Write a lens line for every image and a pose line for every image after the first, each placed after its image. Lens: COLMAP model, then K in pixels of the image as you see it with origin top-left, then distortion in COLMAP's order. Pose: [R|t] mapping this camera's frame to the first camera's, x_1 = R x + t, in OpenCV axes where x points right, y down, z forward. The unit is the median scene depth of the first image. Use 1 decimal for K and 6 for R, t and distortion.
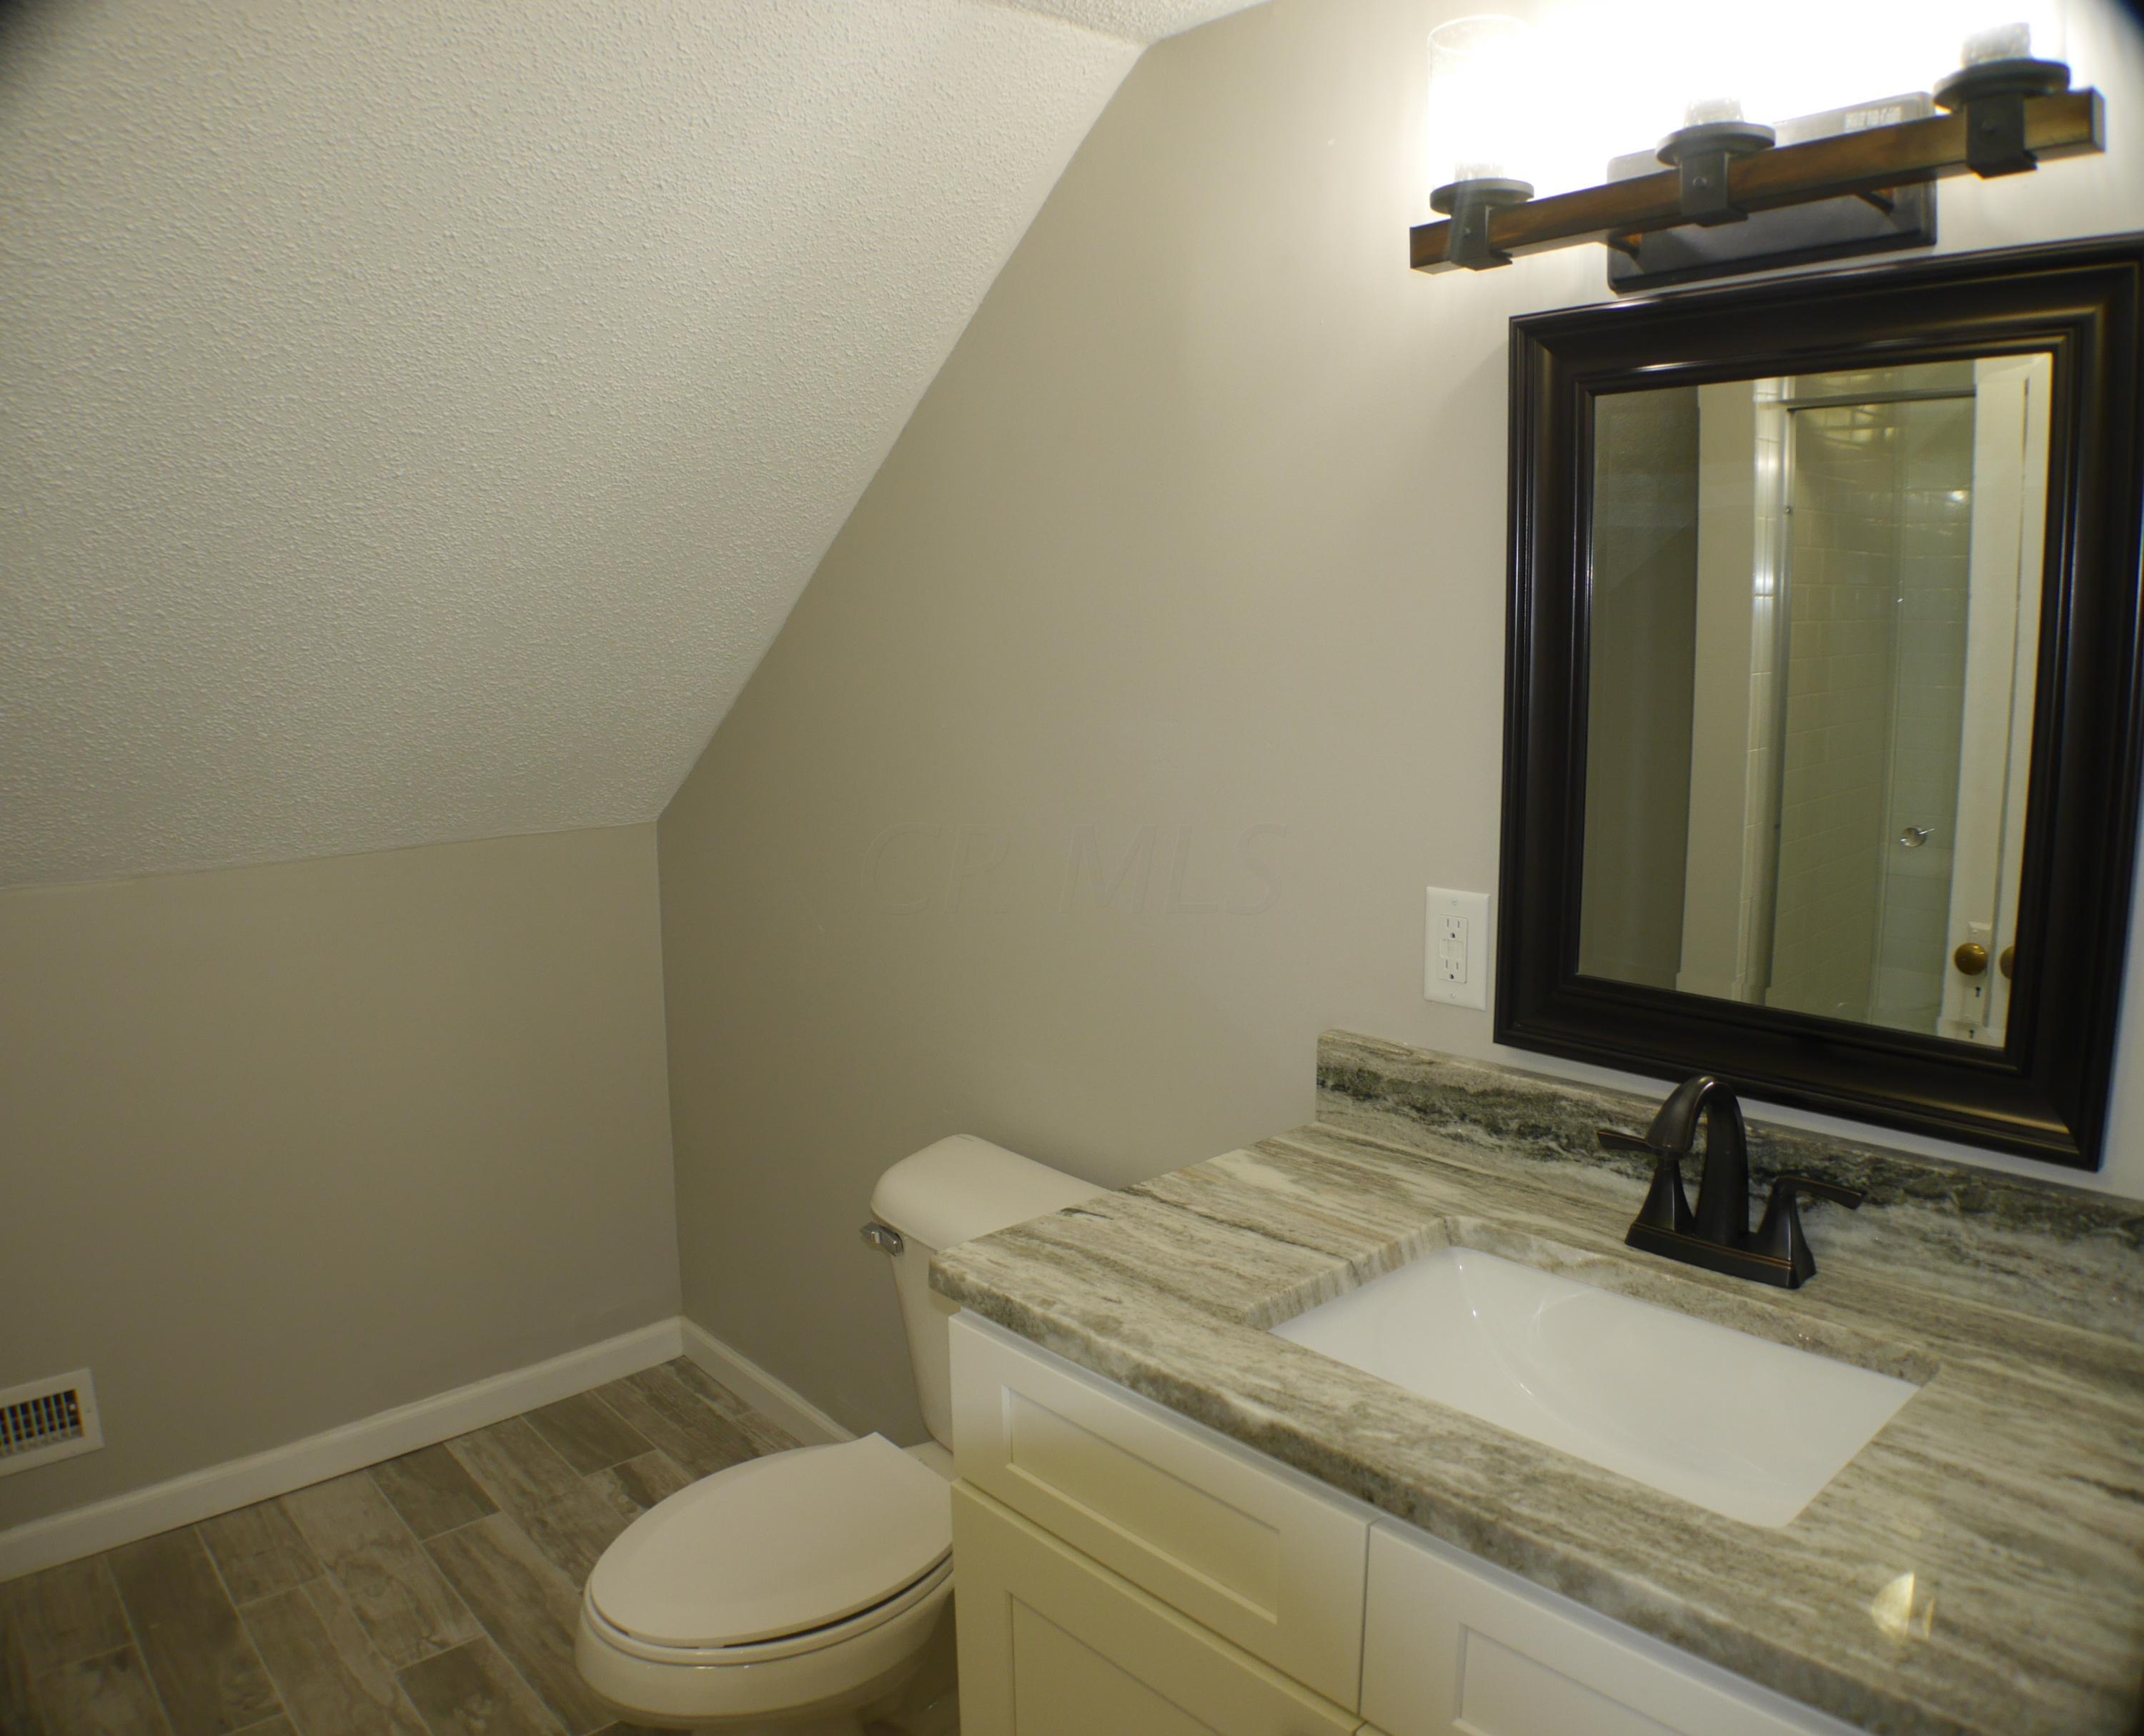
lens RADIAL K [[1537.9, 0, 1072.0], [0, 1537.9, 868.0], [0, 0, 1]] dist [-0.112154, -0.000639]
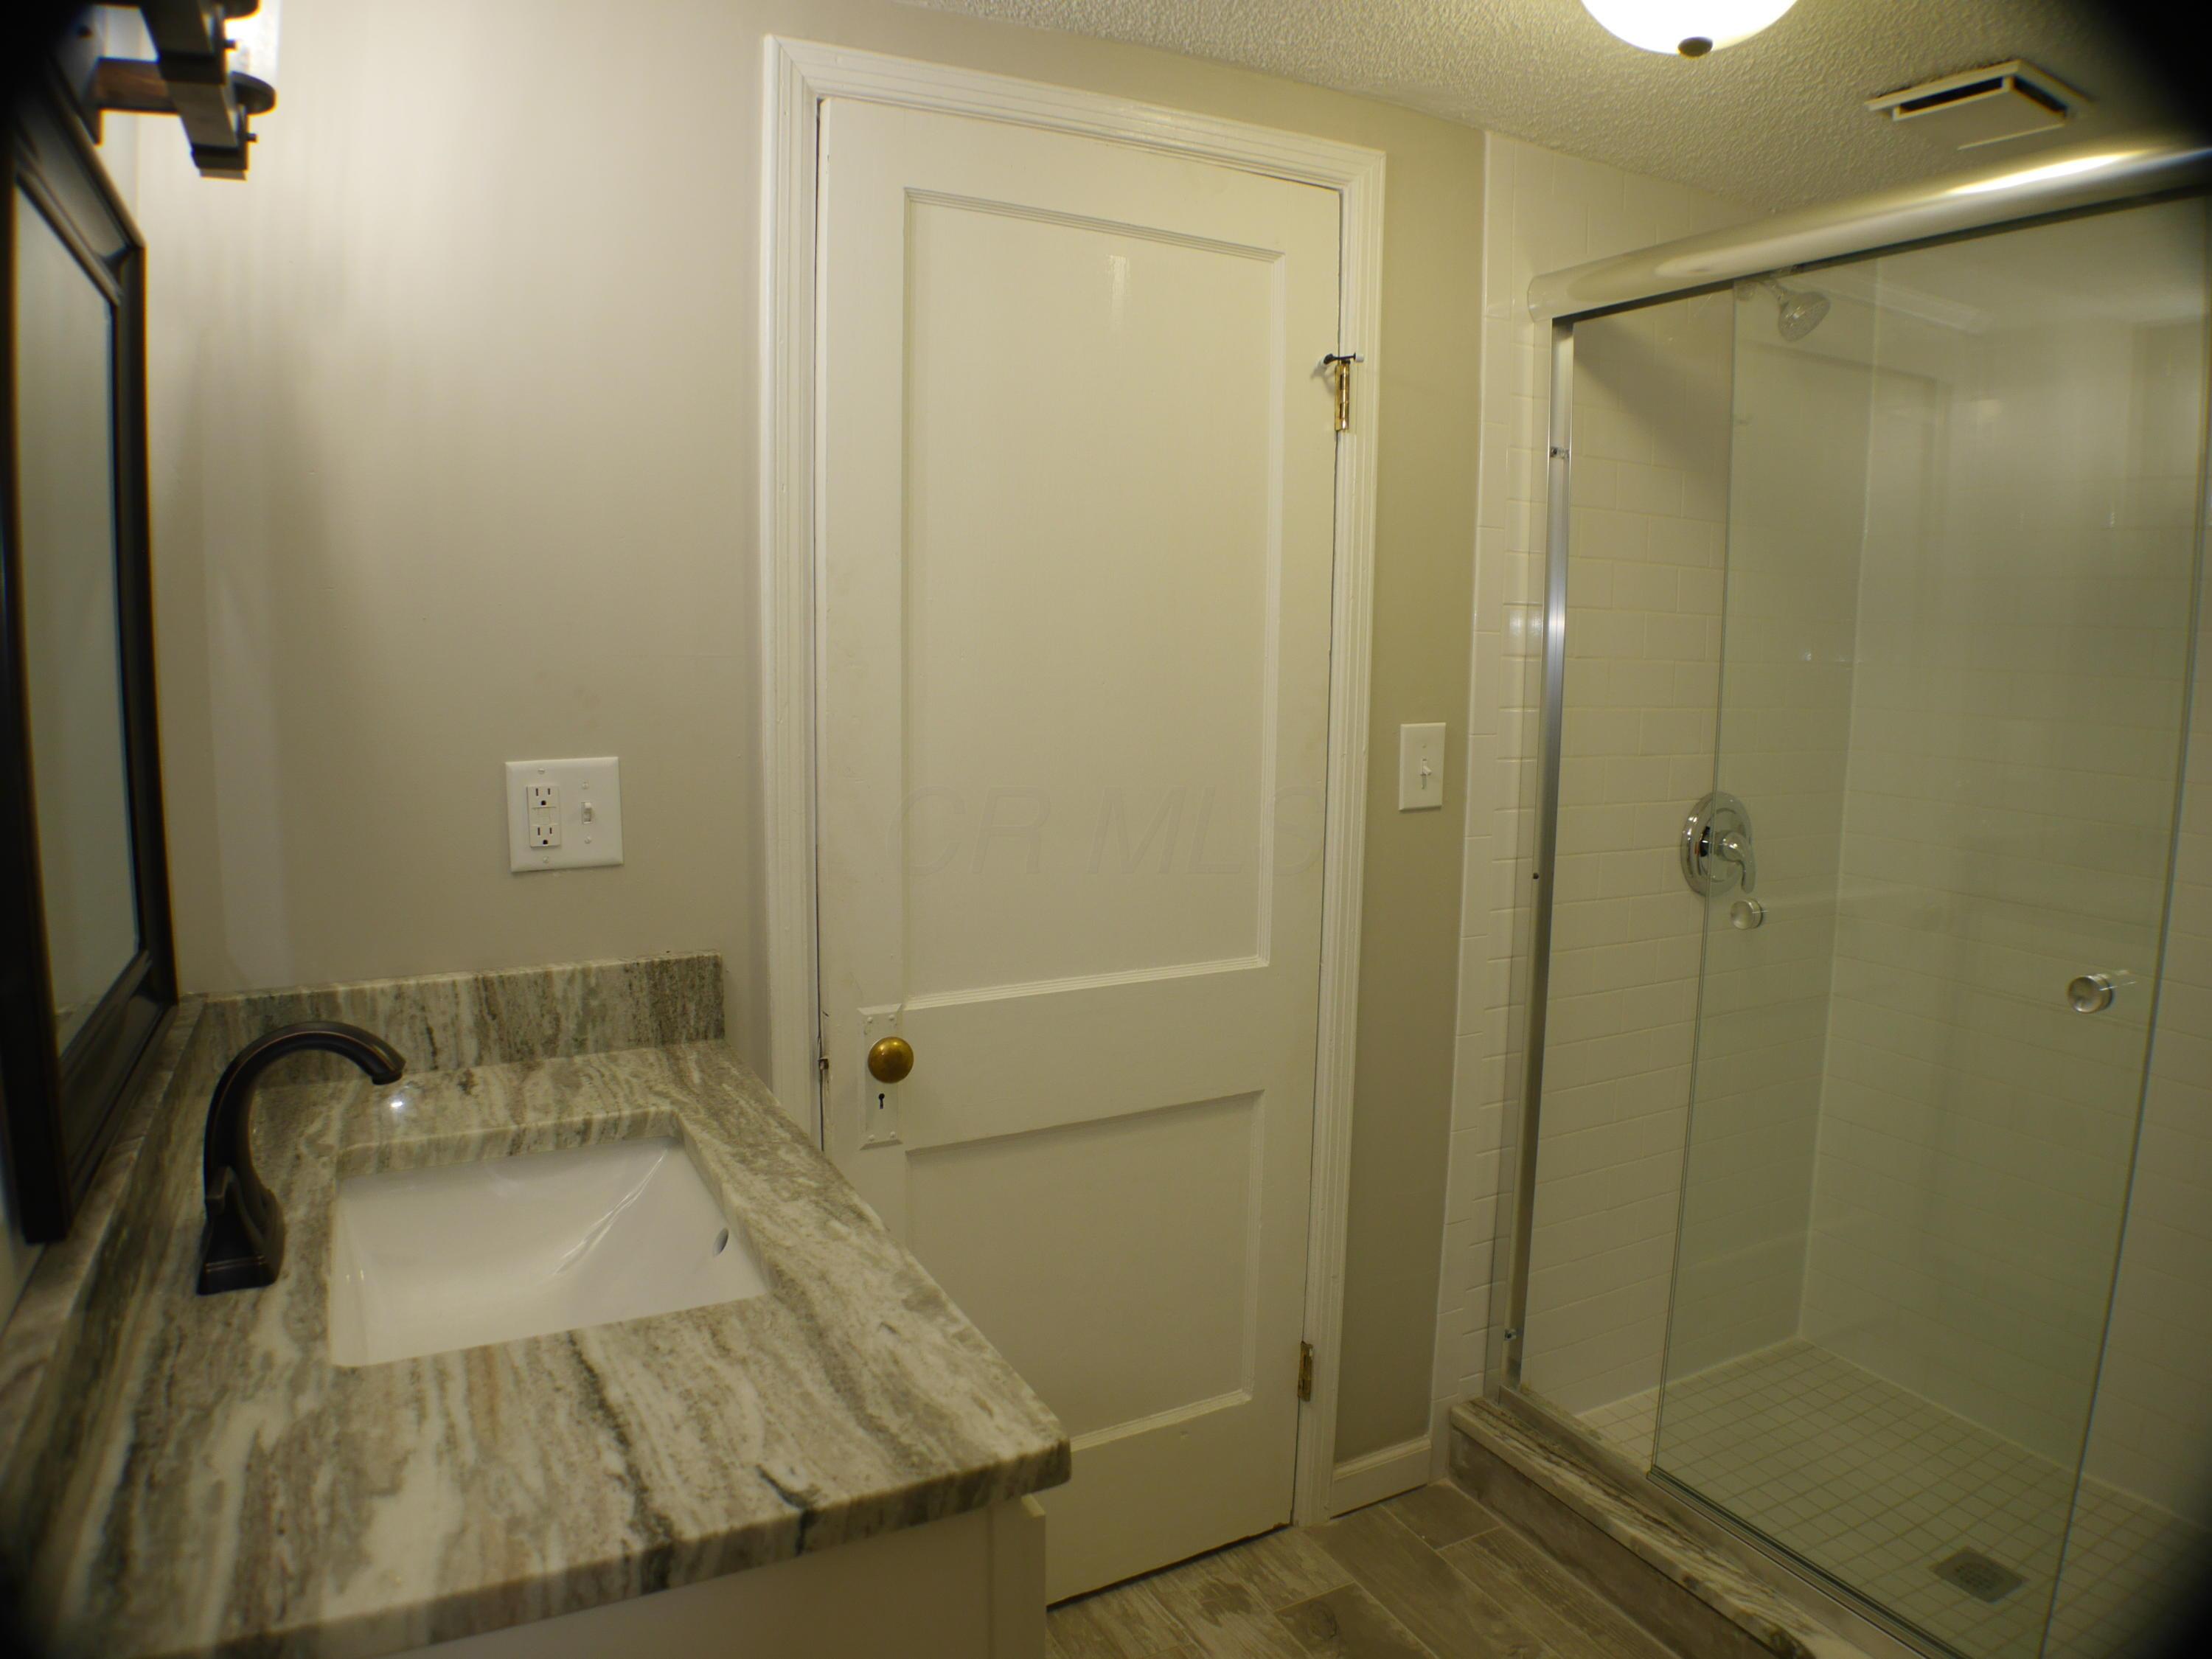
lens RADIAL K [[1436.5, 0, 1106.0], [0, 1436.5, 829.5], [0, 0, 1]] dist [-0.144913, 0.035446]
pose [[-0.965200, -0.031508, 0.259606, -0.249676], [0.043925, 0.959078, 0.279713, -0.170474], [-0.257796, 0.281383, -0.924319, 1.420208]]
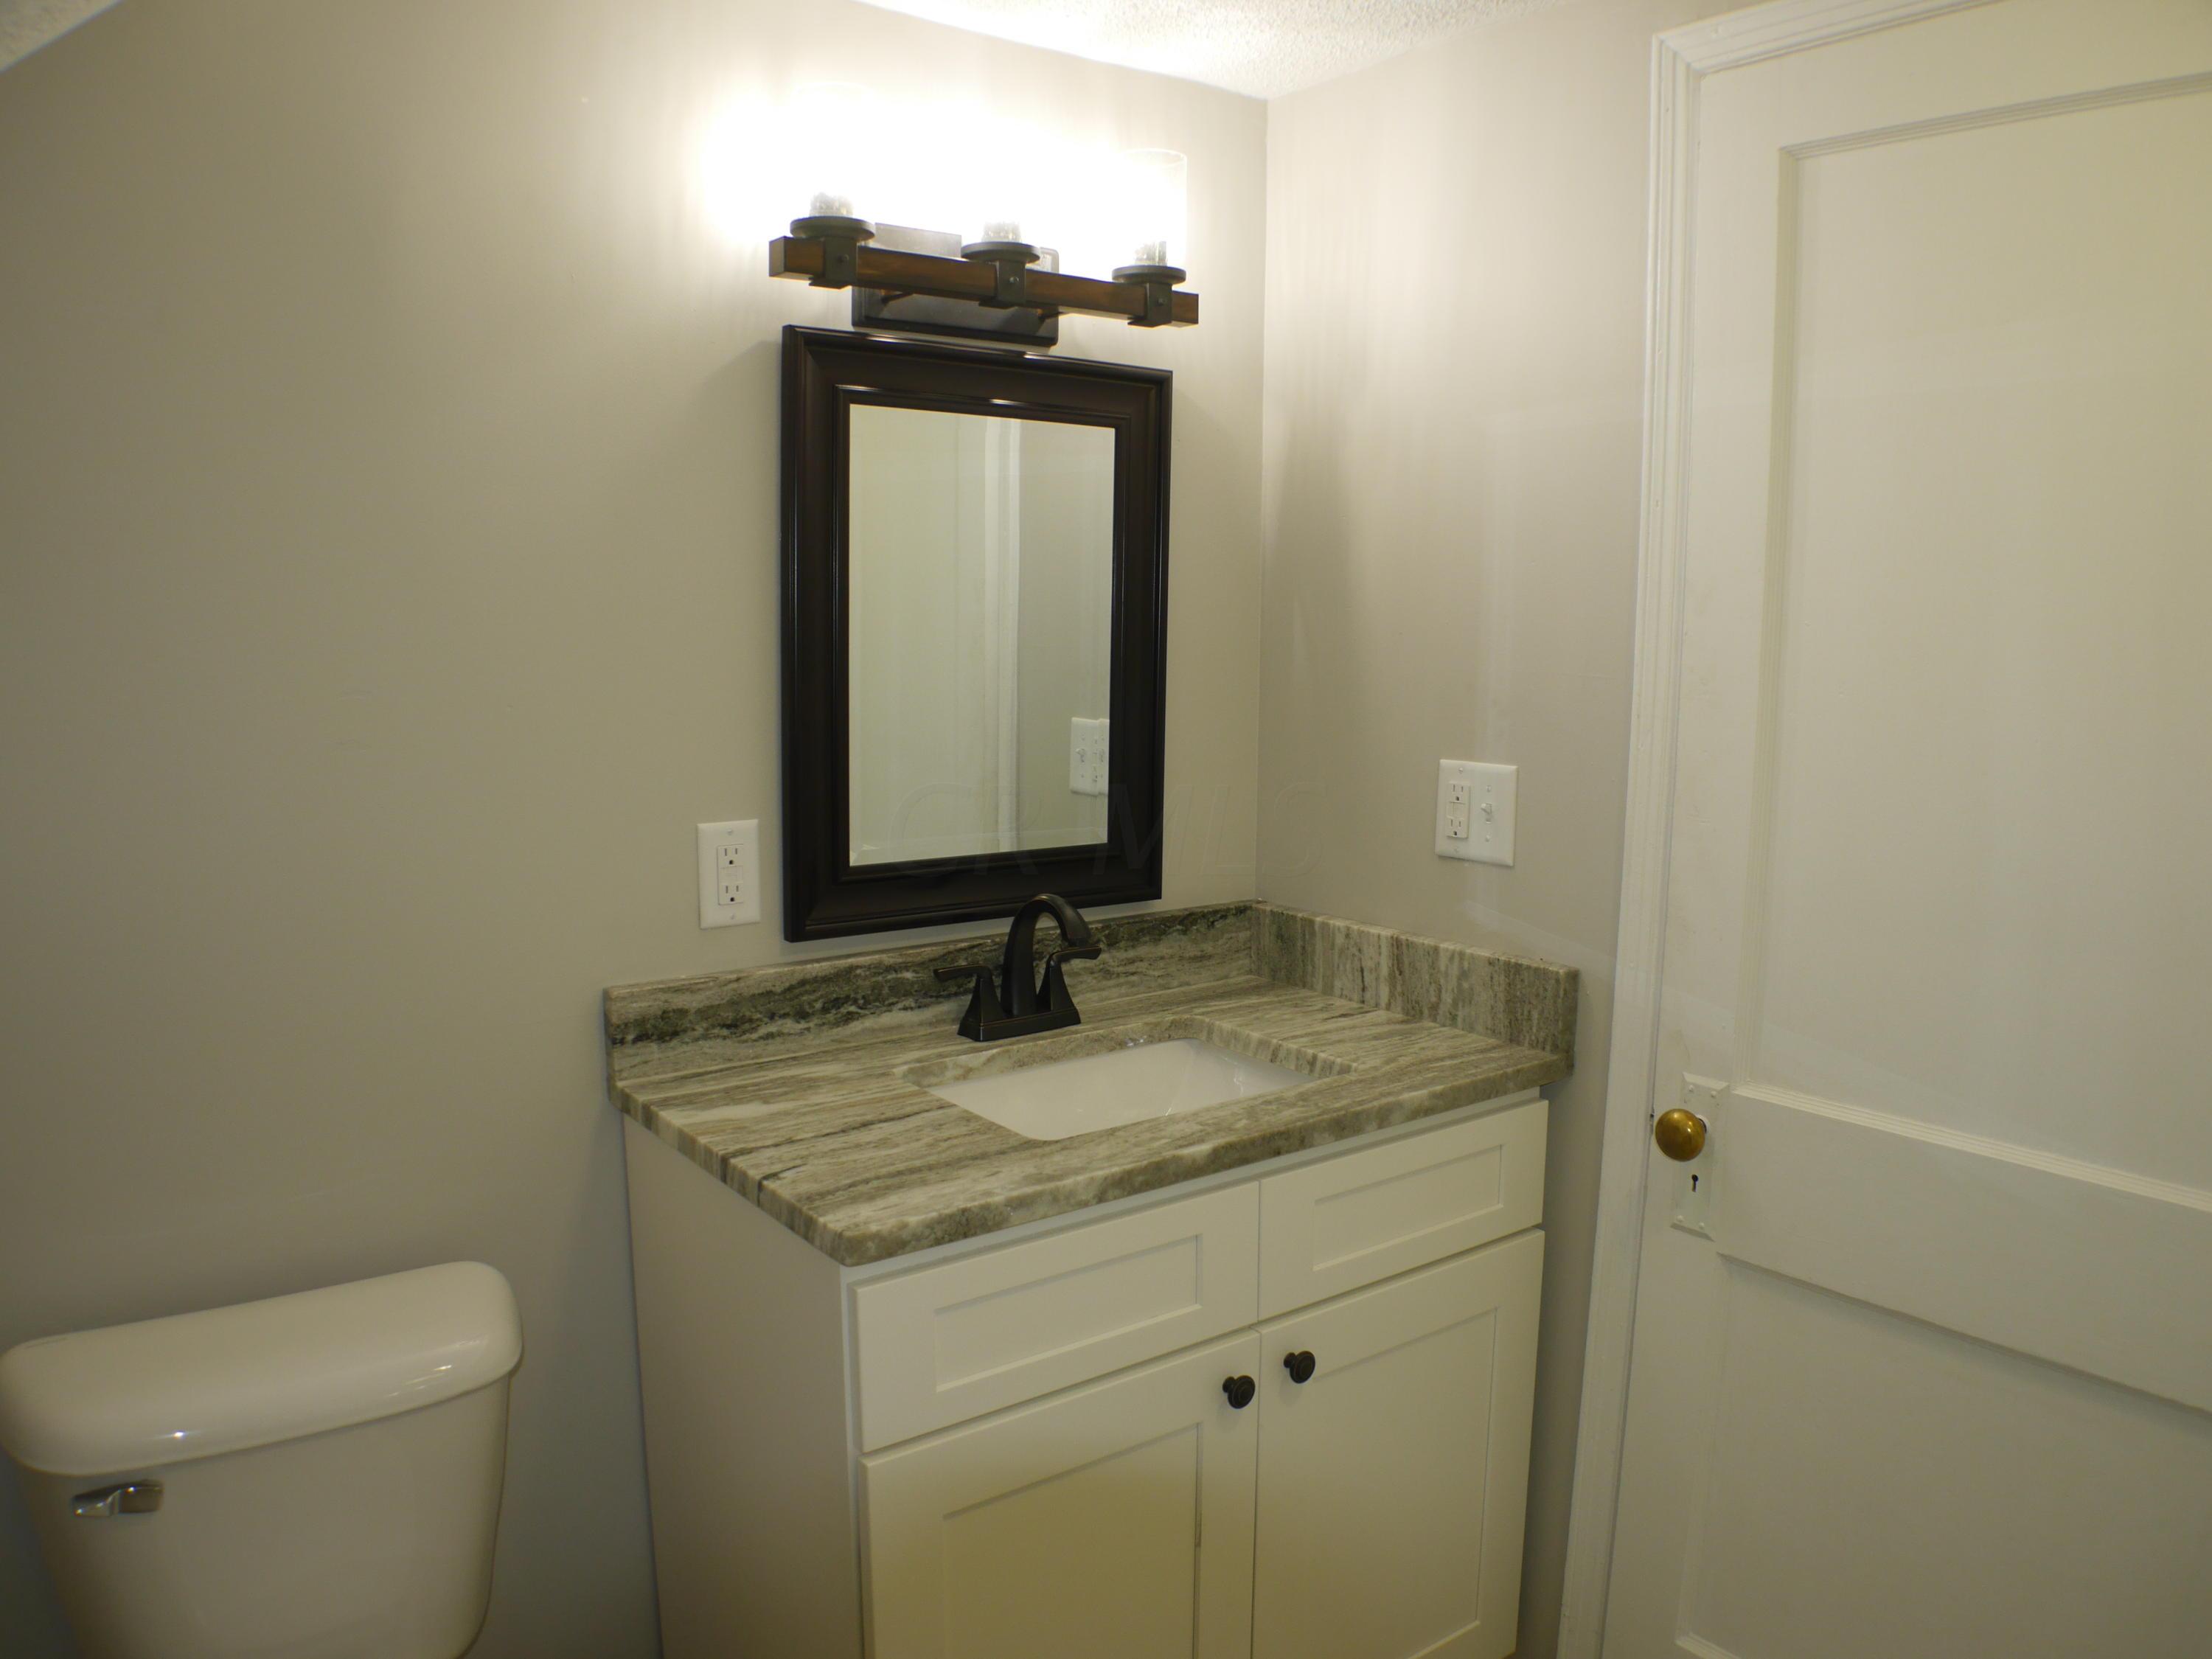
lens RADIAL K [[1626.6, 0, 1106.0], [0, 1626.6, 829.5], [0, 0, 1]] dist [-0.124722, -0.000877]
pose [[0.098946, -0.119368, 0.987907, -0.982010], [0.144252, 0.984013, 0.104450, -0.069790], [-0.984582, 0.132173, 0.114583, 0.659467]]
